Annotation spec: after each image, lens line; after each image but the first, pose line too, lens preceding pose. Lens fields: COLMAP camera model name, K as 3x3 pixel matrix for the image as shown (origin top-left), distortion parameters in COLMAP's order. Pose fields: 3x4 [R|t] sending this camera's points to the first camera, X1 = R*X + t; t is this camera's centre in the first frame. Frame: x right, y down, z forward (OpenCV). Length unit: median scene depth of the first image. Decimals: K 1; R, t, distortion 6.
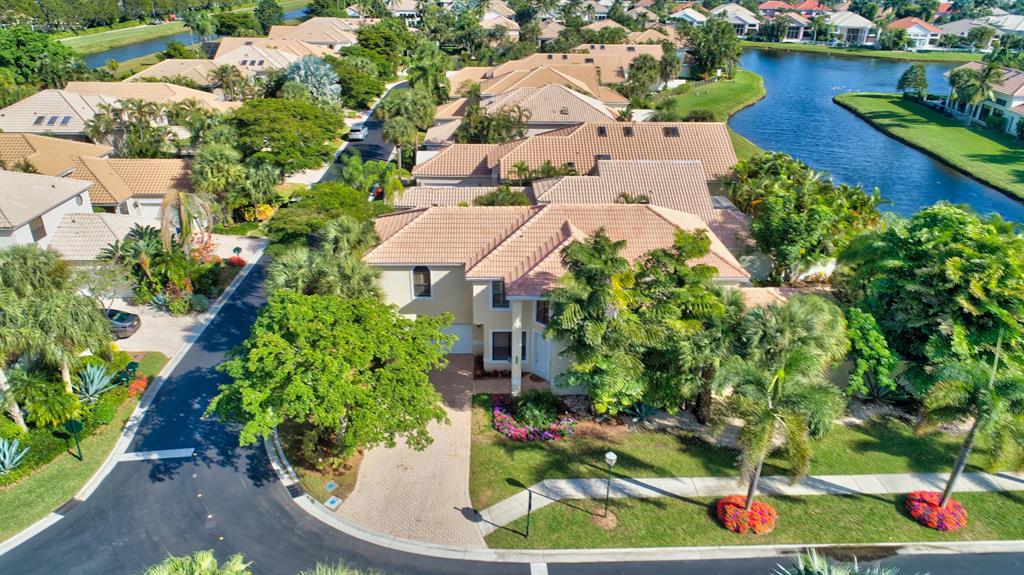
lens RADIAL K [[677.4, 0, 511.0], [0, 677.4, 287.4], [0, 0, 1]] dist [-0.020801, 0.014648]
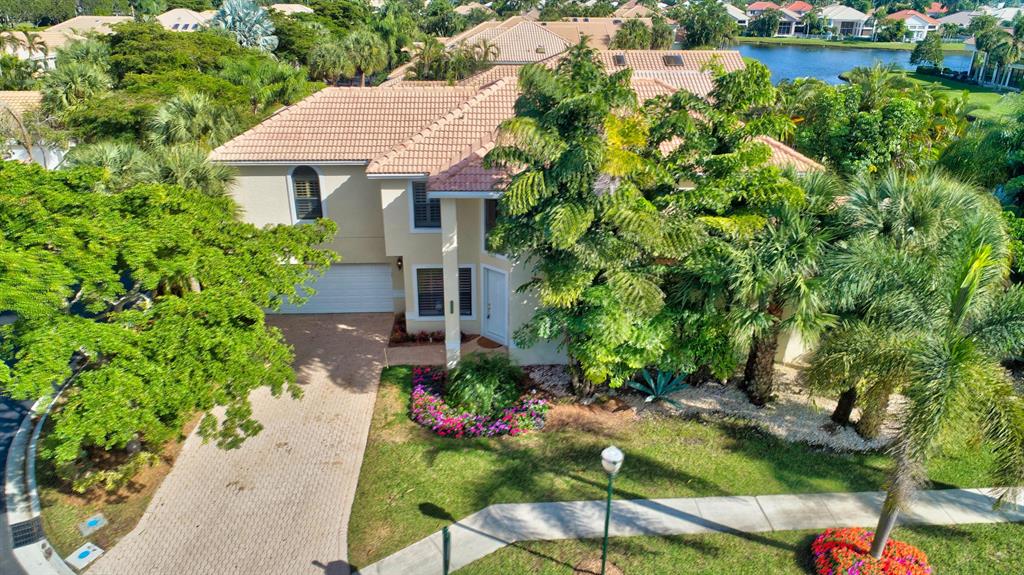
lens RADIAL K [[677.4, 0, 510.1], [0, 677.4, 289.7], [0, 0, 1]] dist [-0.020801, 0.014648]
pose [[0.999782, -0.013122, 0.016217, 0.054645], [0.013581, 0.999501, -0.028533, 0.116571], [-0.015835, 0.028747, 0.999461, 0.413145]]
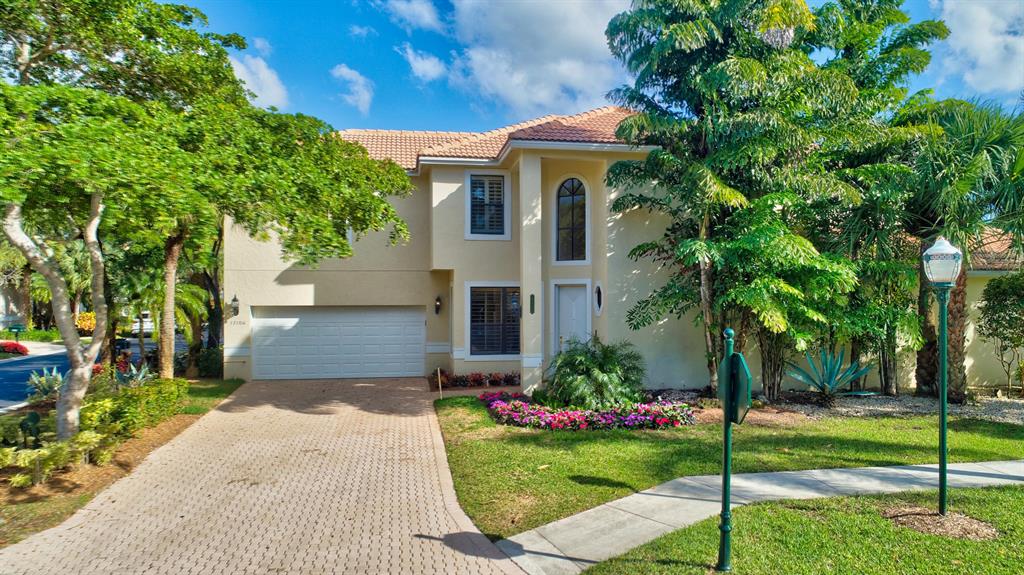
lens RADIAL K [[677.4, 0, 515.3], [0, 677.4, 288.5], [0, 0, 1]] dist [-0.020801, 0.014648]
pose [[0.991078, -0.015635, 0.132364, -0.068666], [0.070161, 0.905565, -0.418364, 0.309638], [-0.113323, 0.423918, 0.898583, 0.615951]]
